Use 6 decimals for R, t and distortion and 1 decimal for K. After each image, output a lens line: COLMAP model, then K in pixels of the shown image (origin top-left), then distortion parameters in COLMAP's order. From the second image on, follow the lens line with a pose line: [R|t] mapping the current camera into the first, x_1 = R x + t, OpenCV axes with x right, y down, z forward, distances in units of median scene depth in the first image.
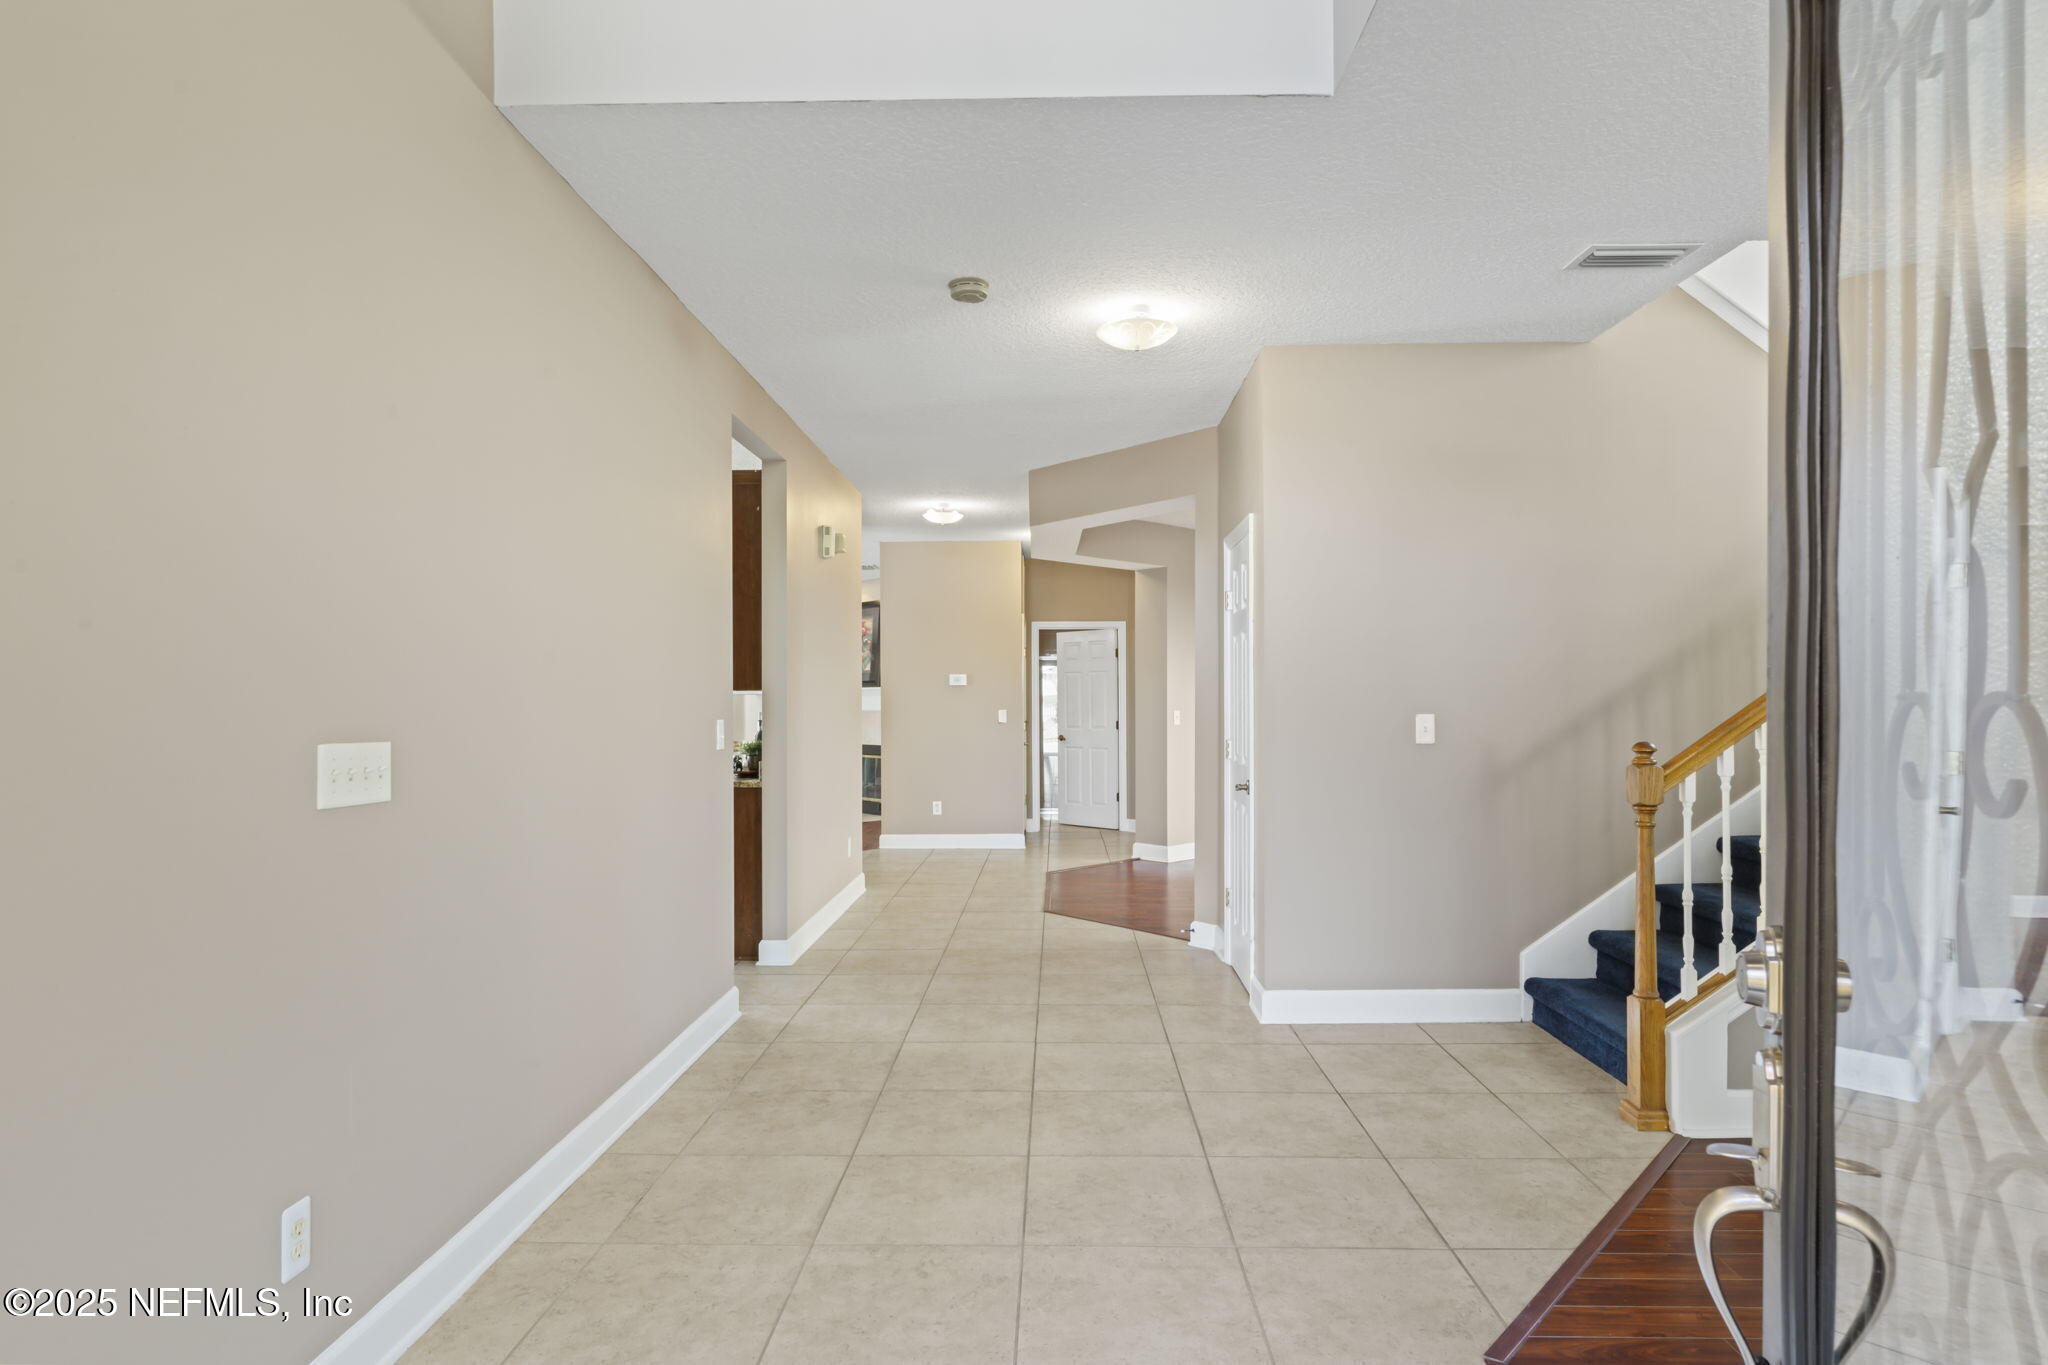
lens RADIAL K [[1065.4, 0, 1032.2], [0, 1065.4, 707.2], [0, 0, 1]] dist [-0.002400, -0.000122]
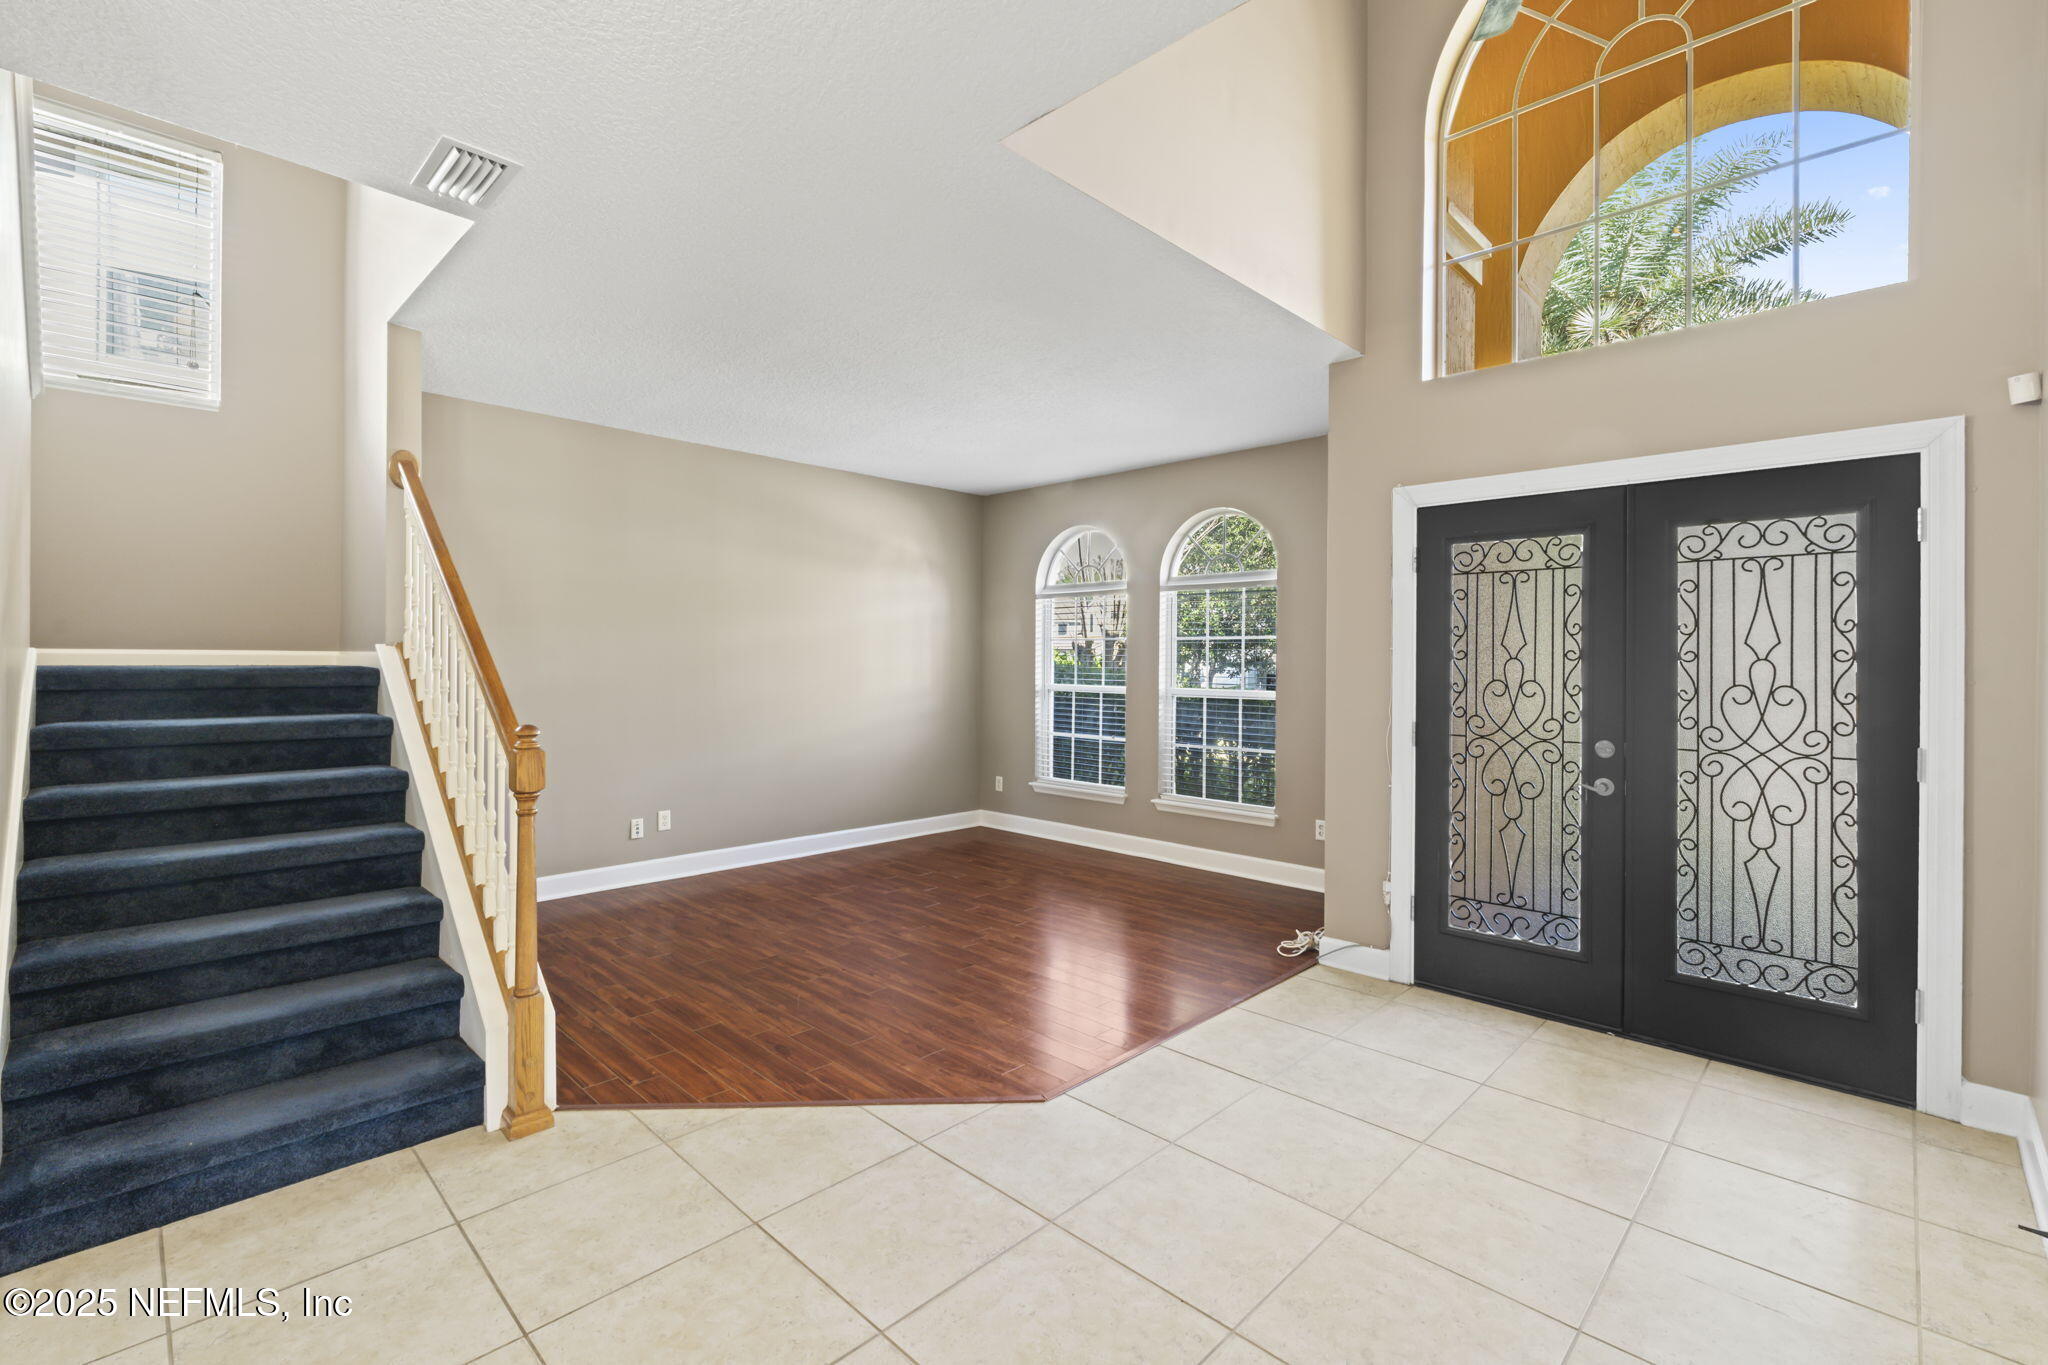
lens RADIAL K [[898.6, 0, 1025.7], [0, 898.6, 660.3], [0, 0, 1]] dist [-0.004287, -0.000410]
pose [[-0.728267, -0.001496, 0.685292, -0.292800], [0.000404, 0.999997, 0.002613, -0.027227], [-0.685293, 0.002180, -0.728264, 1.258476]]
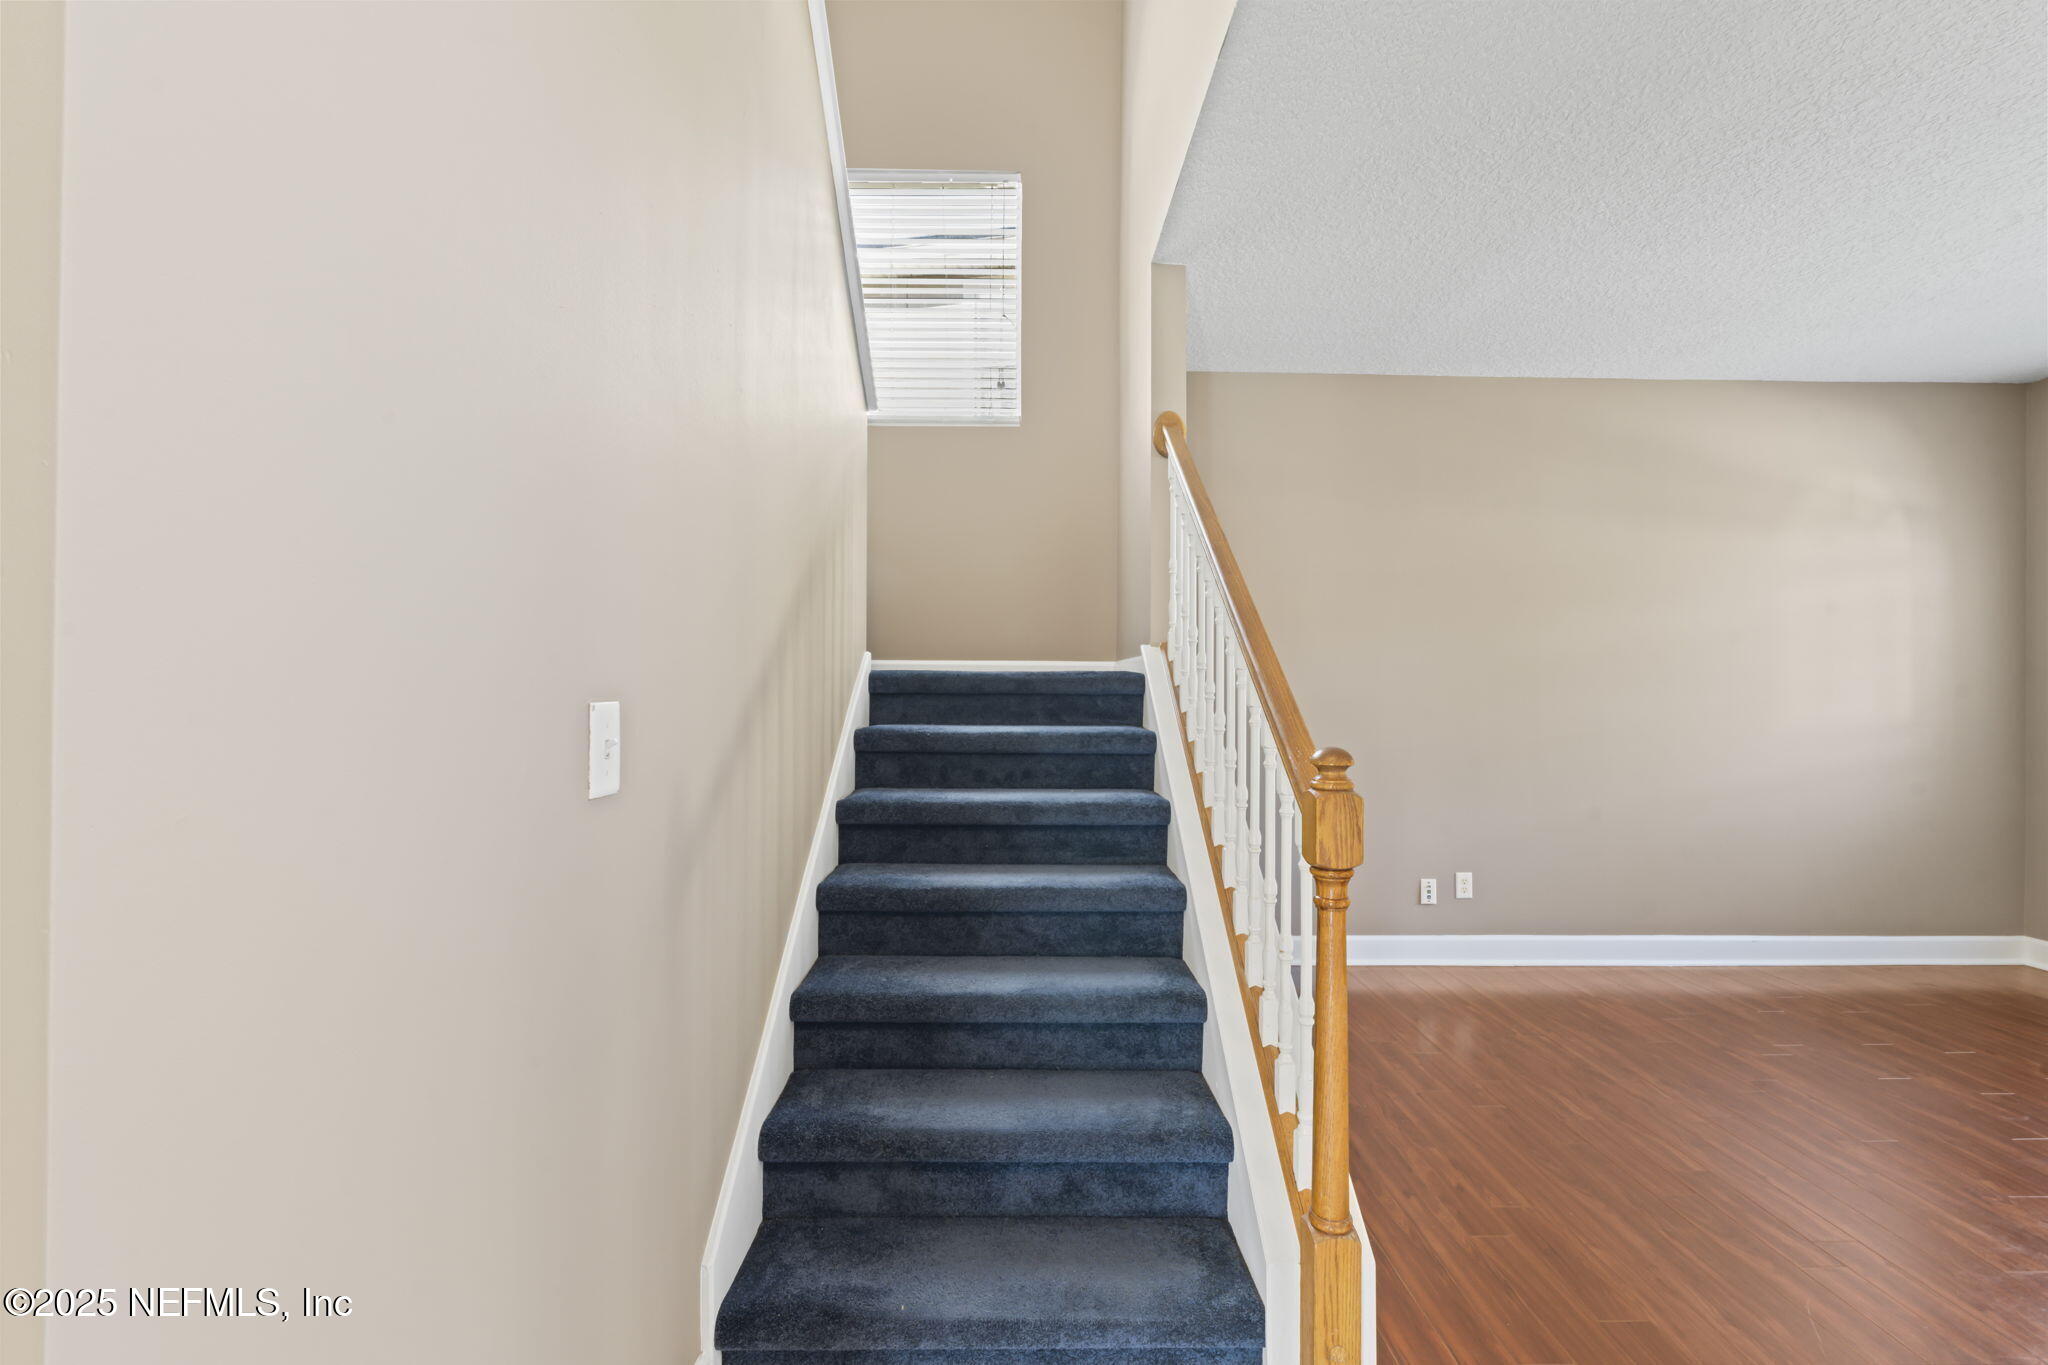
lens RADIAL K [[891.4, 0, 1024.0], [0, 891.4, 682.5], [0, 0, 1]] dist [-0.006684, -0.000042]
pose [[-0.029613, 0.008442, 0.999526, 0.125375], [0.000889, 0.999964, -0.008419, 0.002188], [-0.999561, 0.000640, -0.029619, 1.151635]]
